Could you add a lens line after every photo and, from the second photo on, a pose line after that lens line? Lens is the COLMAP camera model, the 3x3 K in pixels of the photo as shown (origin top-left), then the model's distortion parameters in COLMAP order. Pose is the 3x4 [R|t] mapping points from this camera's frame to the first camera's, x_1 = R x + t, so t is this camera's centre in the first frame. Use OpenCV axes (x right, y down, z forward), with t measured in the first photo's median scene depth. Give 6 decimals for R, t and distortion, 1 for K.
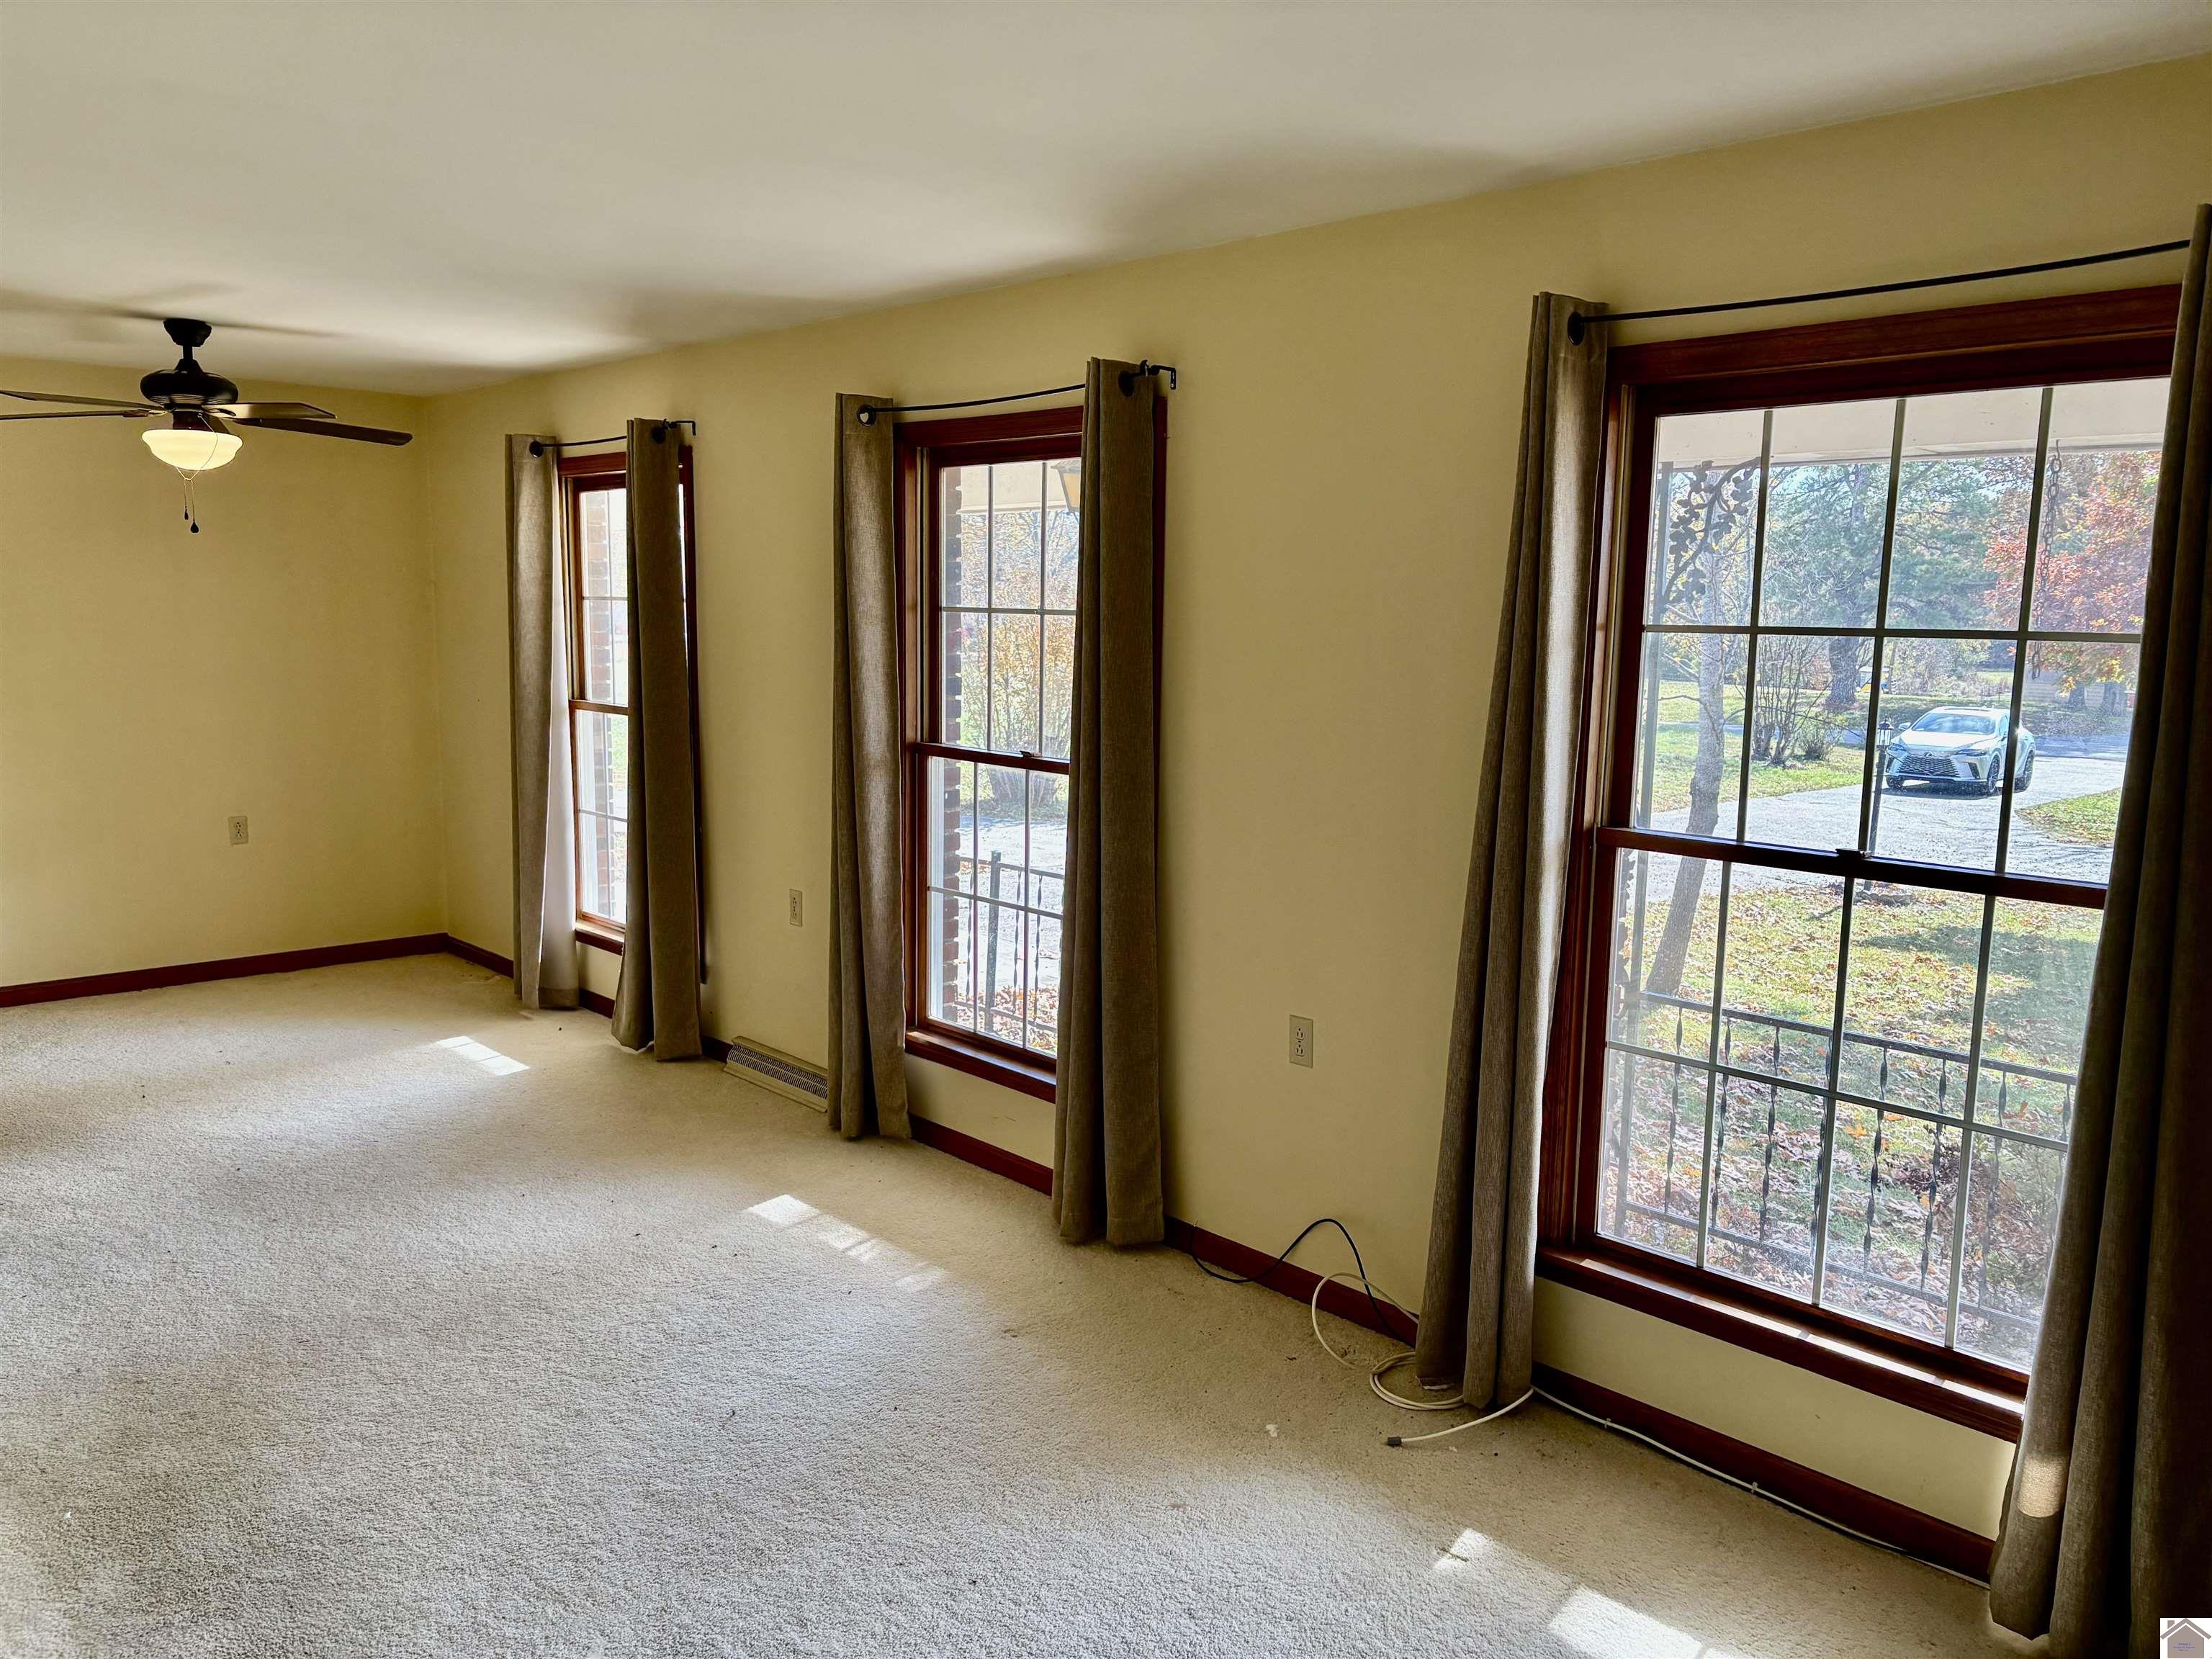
lens RADIAL K [[1658.1, 0, 1095.4], [0, 1658.1, 832.6], [0, 0, 1]] dist [0.010619, -0.004805]
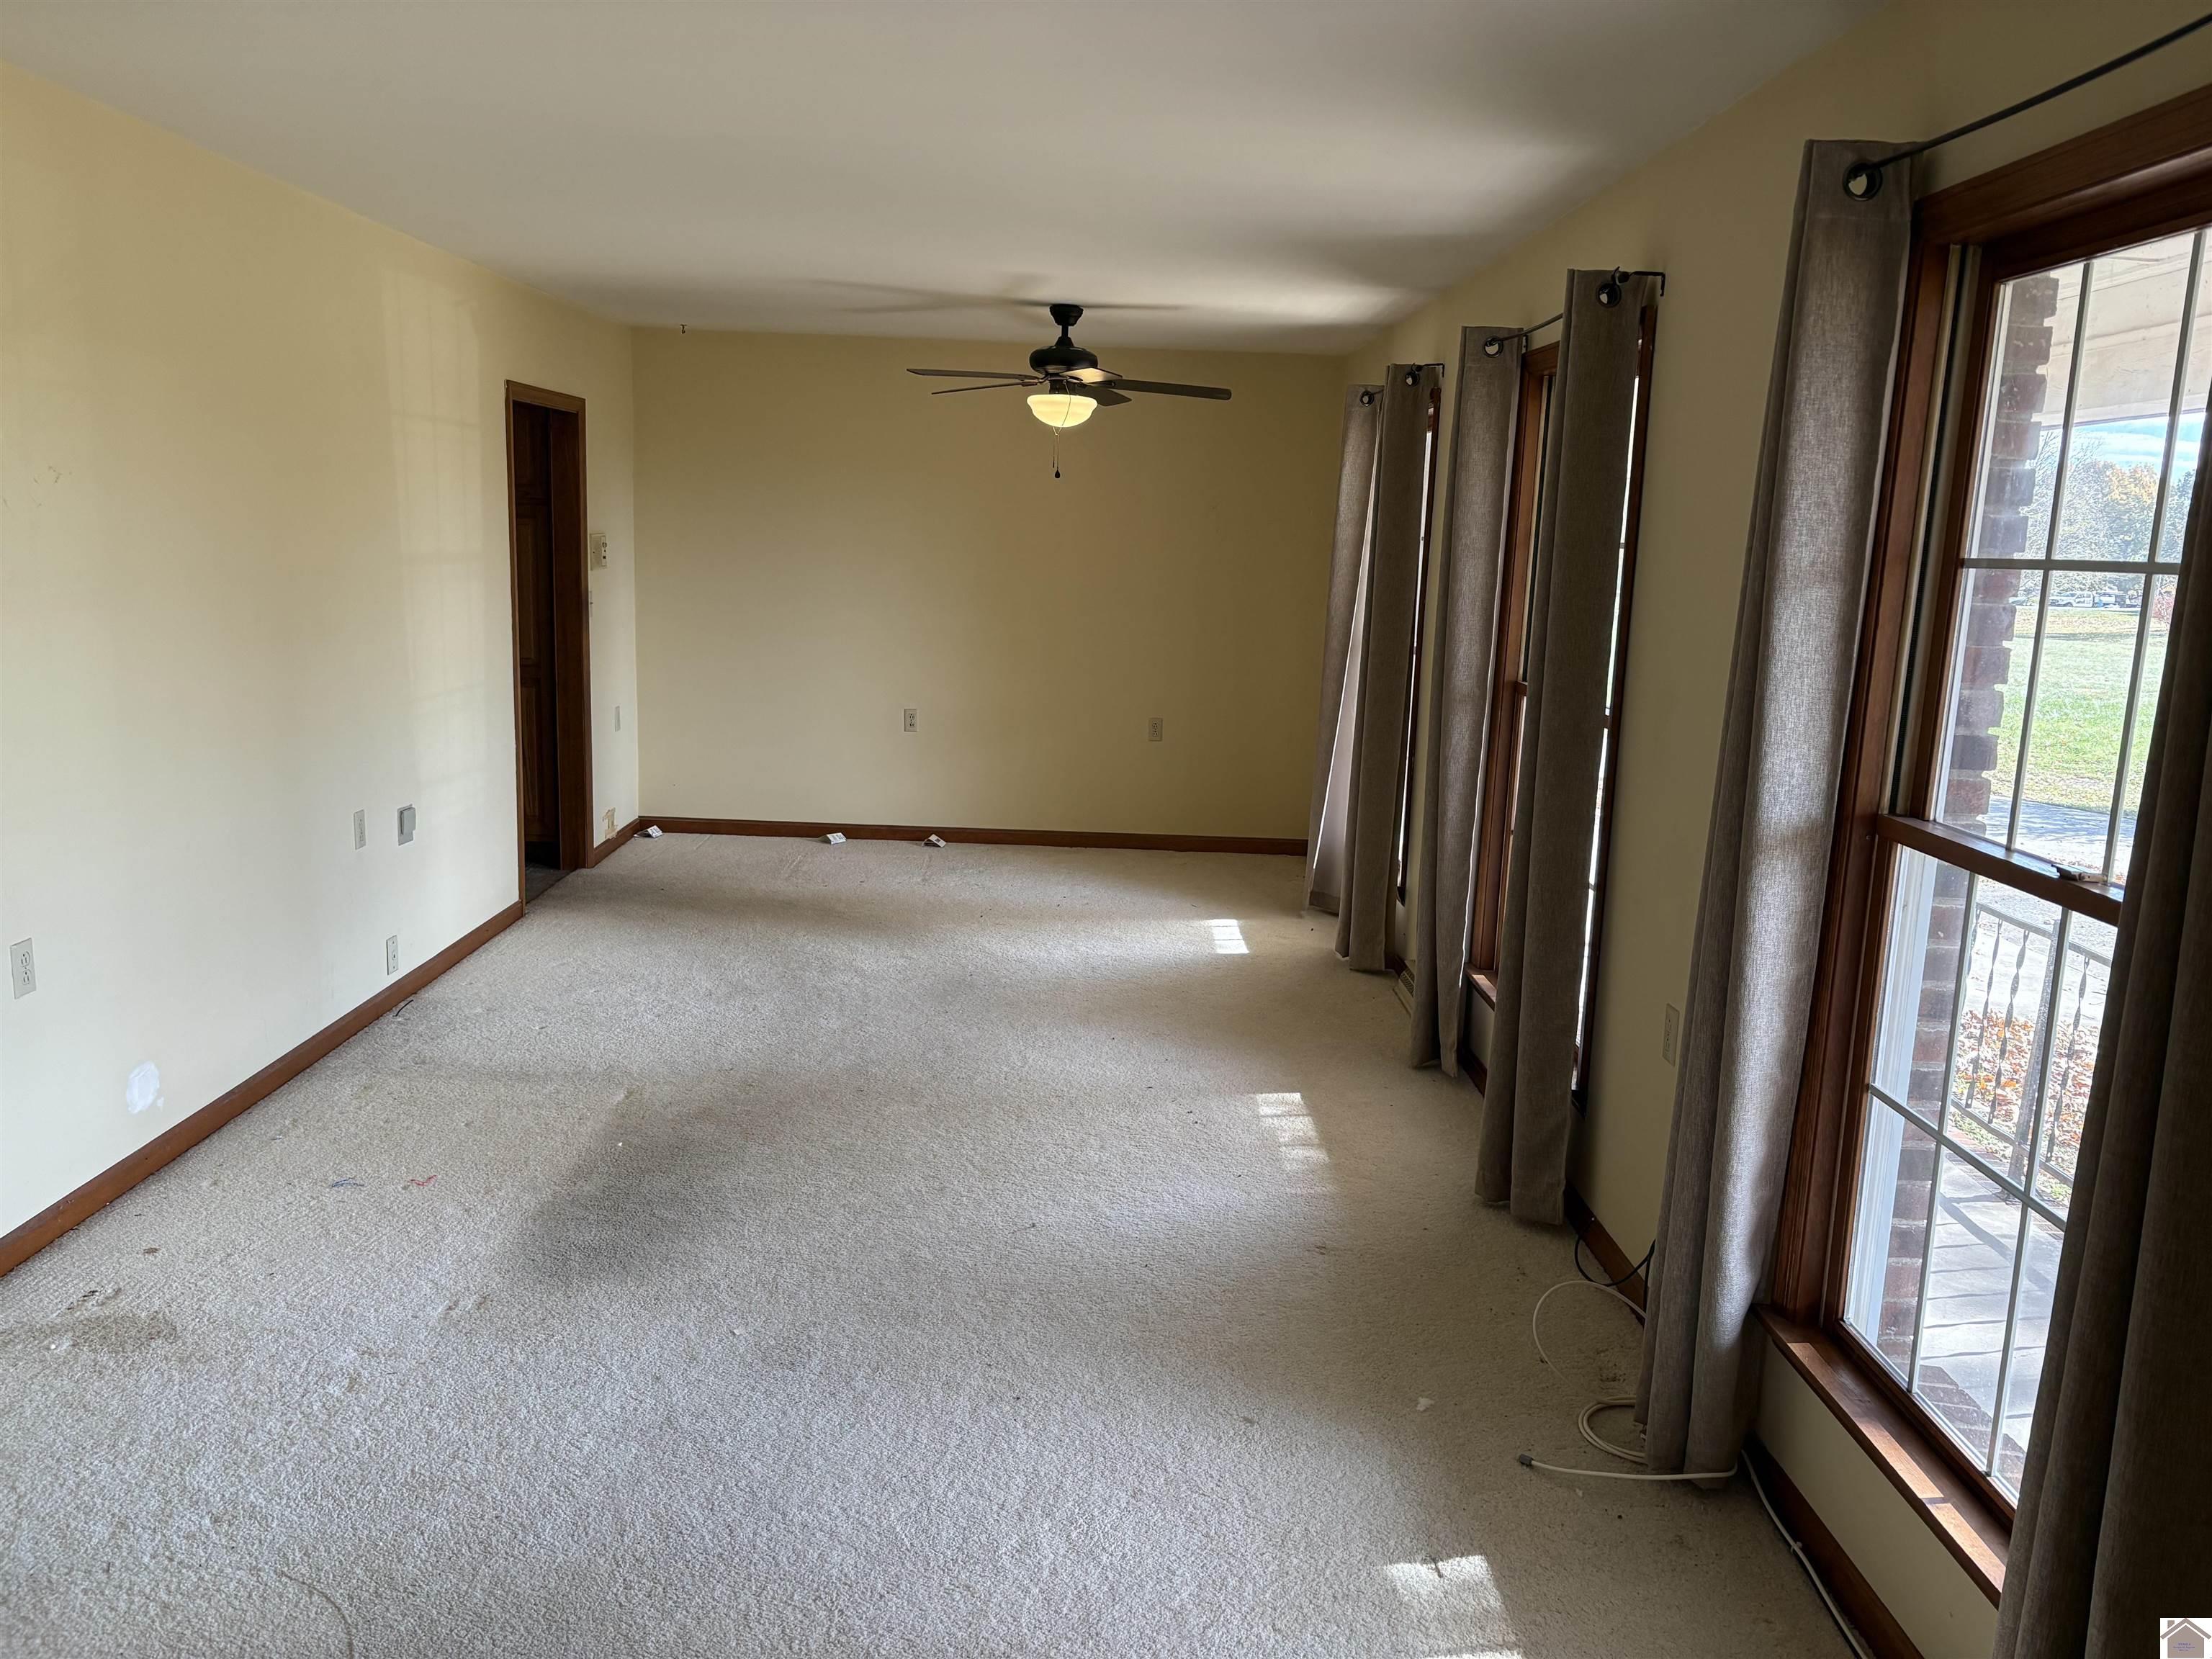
lens RADIAL K [[1658.1, 0, 1092.3], [0, 1658.1, 833.4], [0, 0, 1]] dist [0.010619, -0.004805]
pose [[0.738979, 0.130645, -0.660940, 0.339444], [-0.114840, 0.991088, 0.067504, -0.002912], [0.663869, 0.026019, 0.747397, 0.097892]]
